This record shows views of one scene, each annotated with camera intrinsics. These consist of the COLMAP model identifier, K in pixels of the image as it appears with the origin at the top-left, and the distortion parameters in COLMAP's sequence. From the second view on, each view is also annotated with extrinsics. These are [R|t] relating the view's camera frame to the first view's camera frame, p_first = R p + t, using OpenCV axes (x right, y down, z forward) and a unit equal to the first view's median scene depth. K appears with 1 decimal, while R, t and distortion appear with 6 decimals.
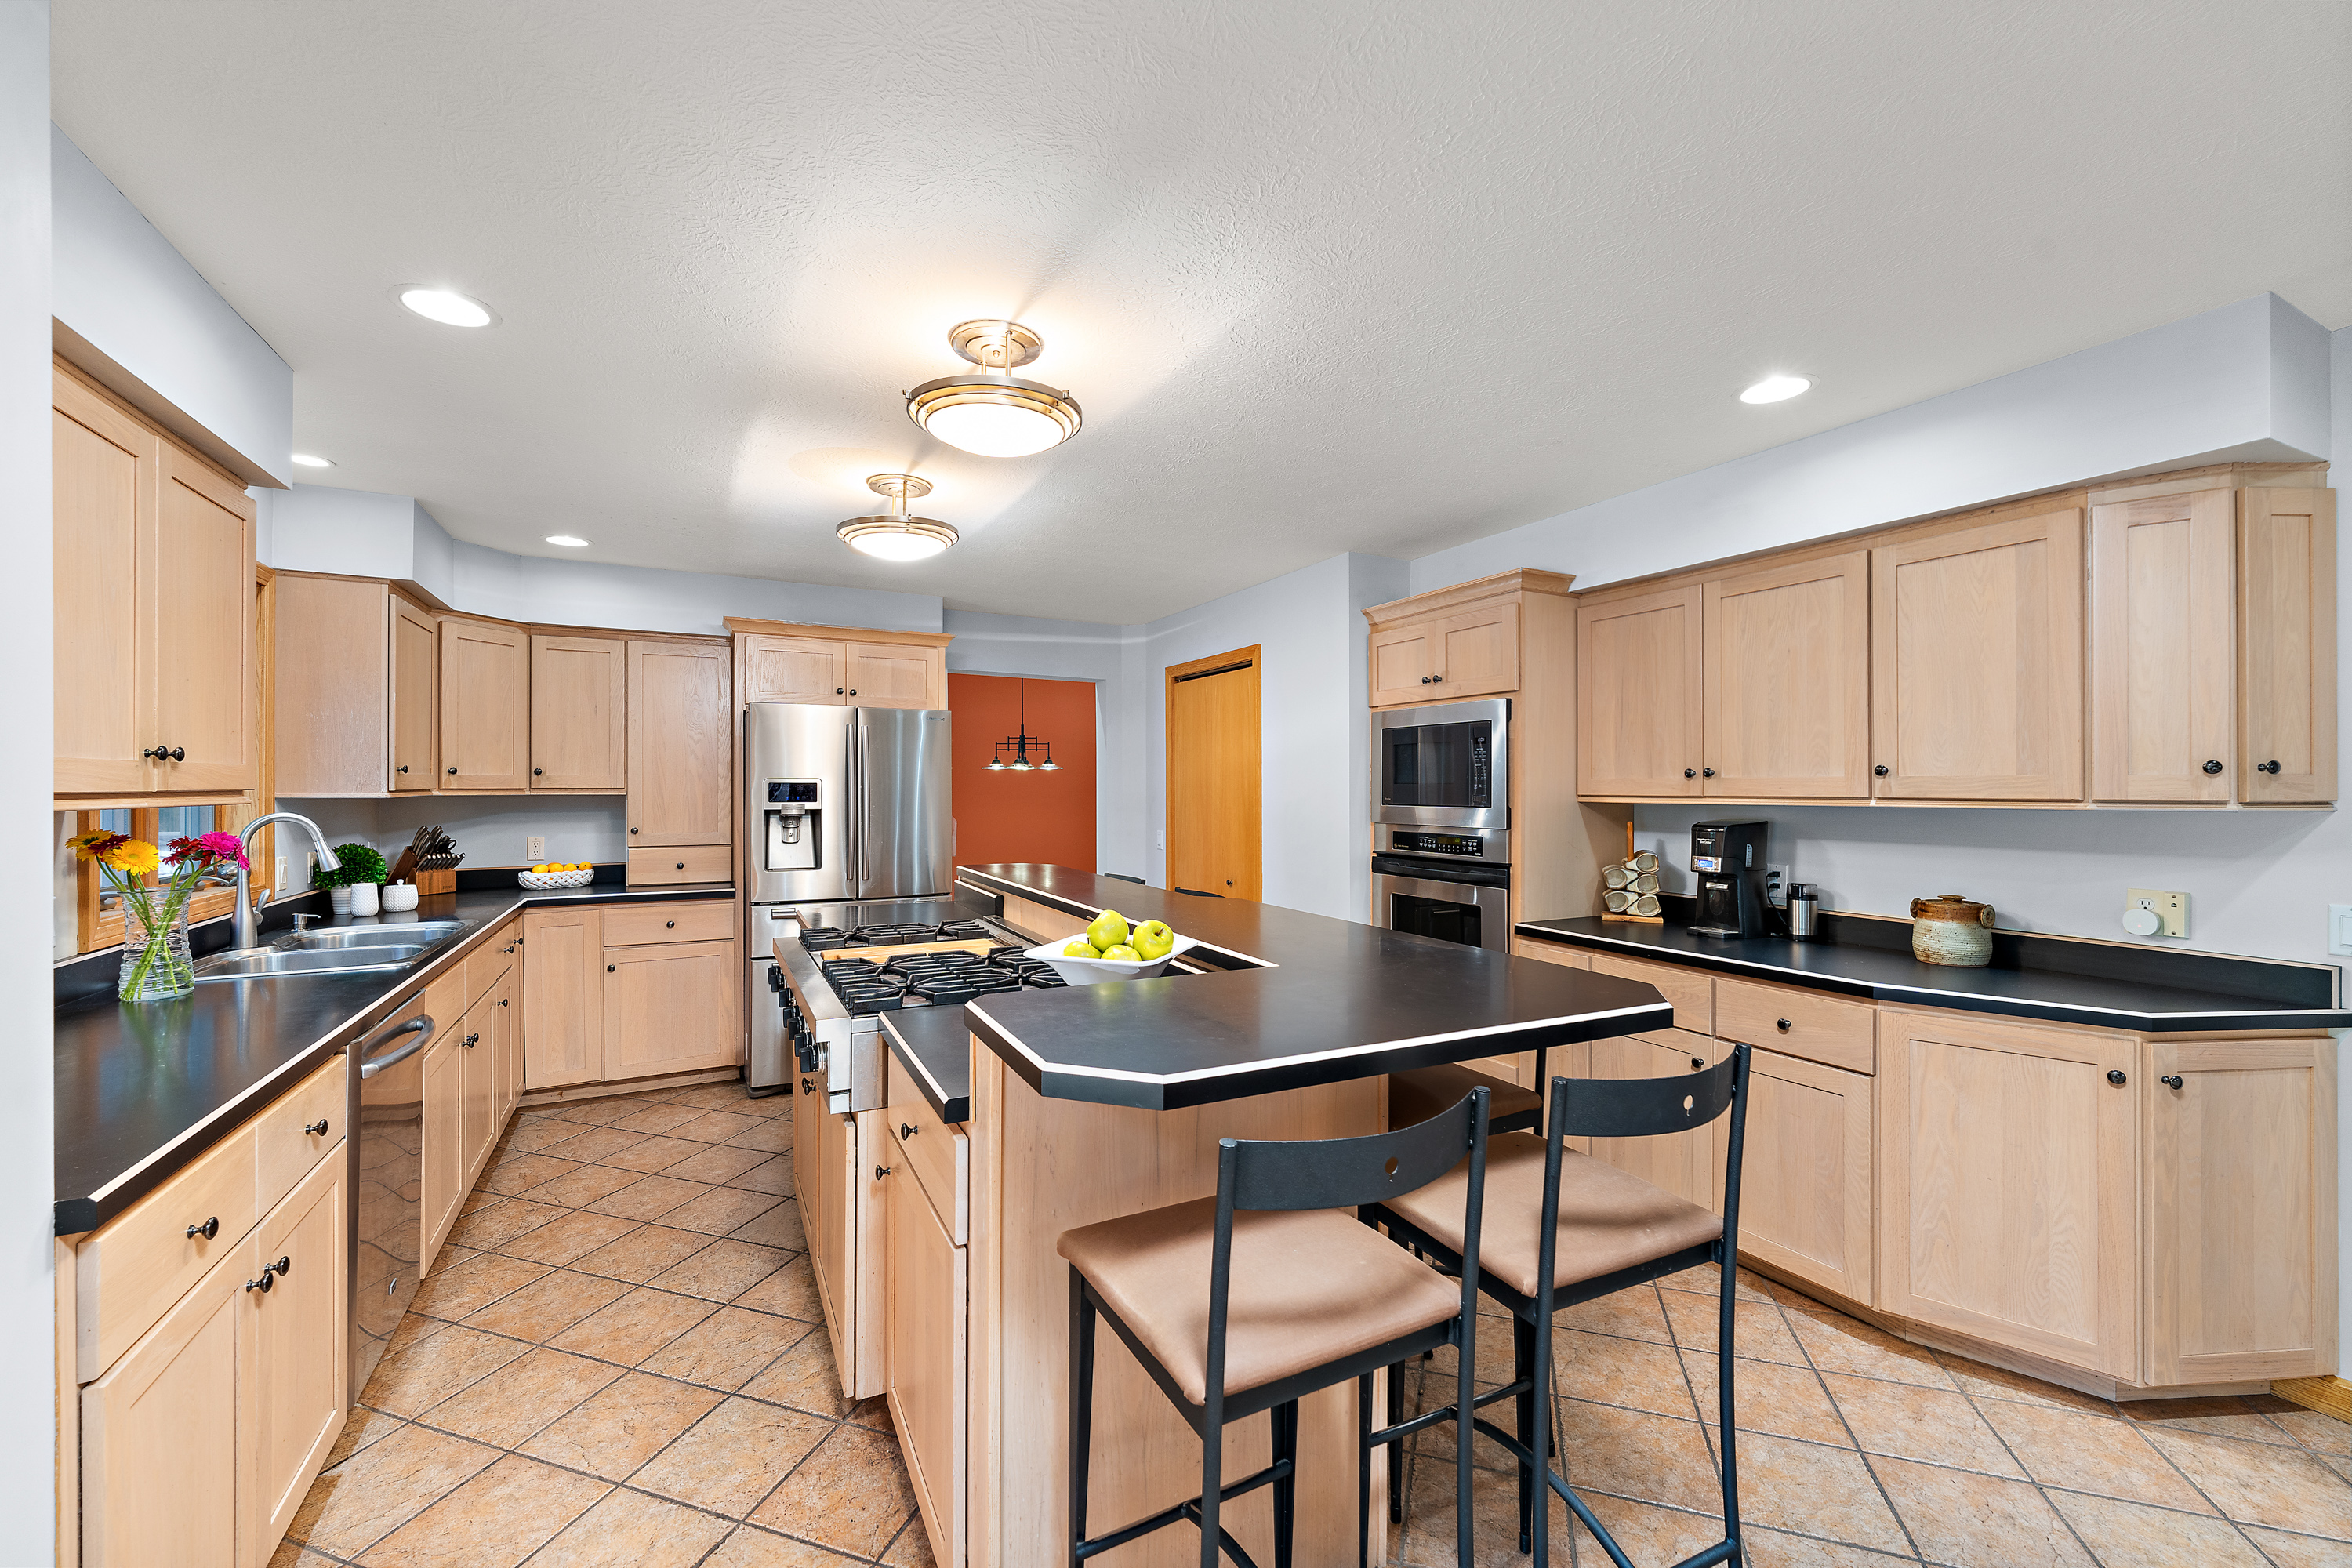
lens RADIAL K [[963.0, 0, 1177.0], [0, 963.0, 785.9], [0, 0, 1]] dist [0.003167, 0.000590]
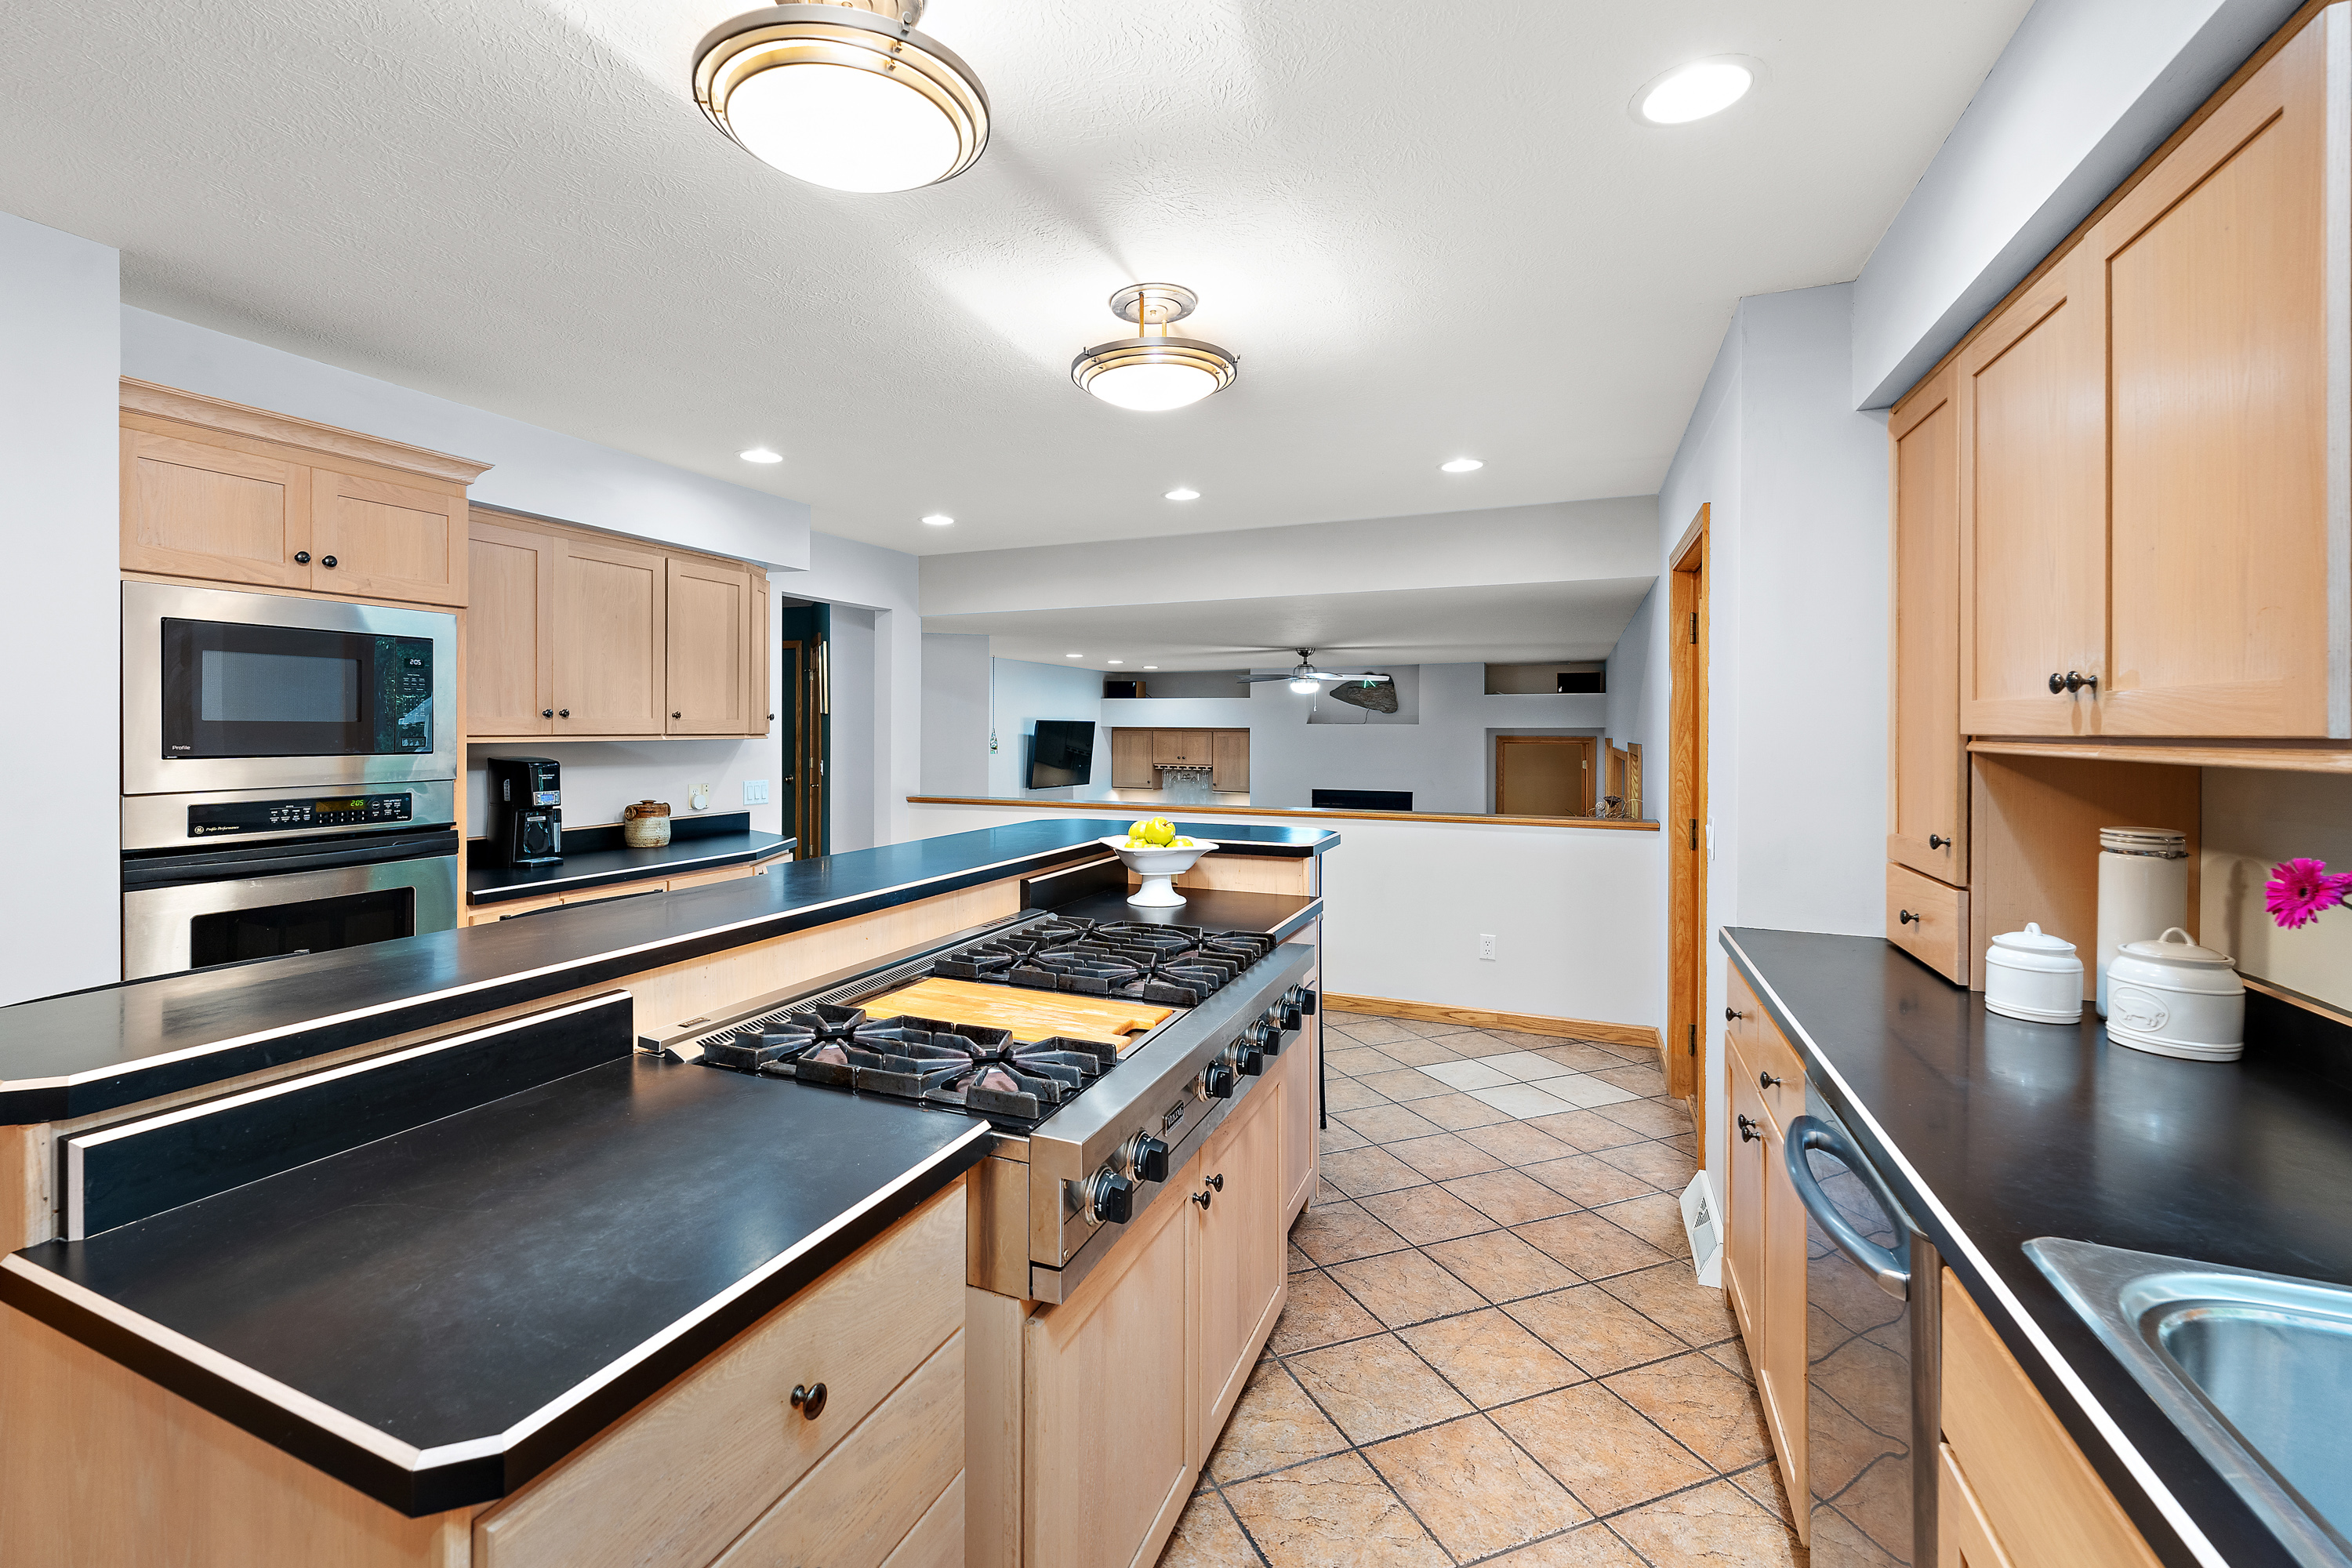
lens RADIAL K [[963.0, 0, 1124.5], [0, 963.0, 730.1], [0, 0, 1]] dist [0.003167, 0.000590]
pose [[-0.624755, -0.003898, 0.780811, -0.793303], [-0.002215, 0.999992, 0.003220, 0.000592], [-0.780818, 0.000282, -0.624759, 1.349502]]
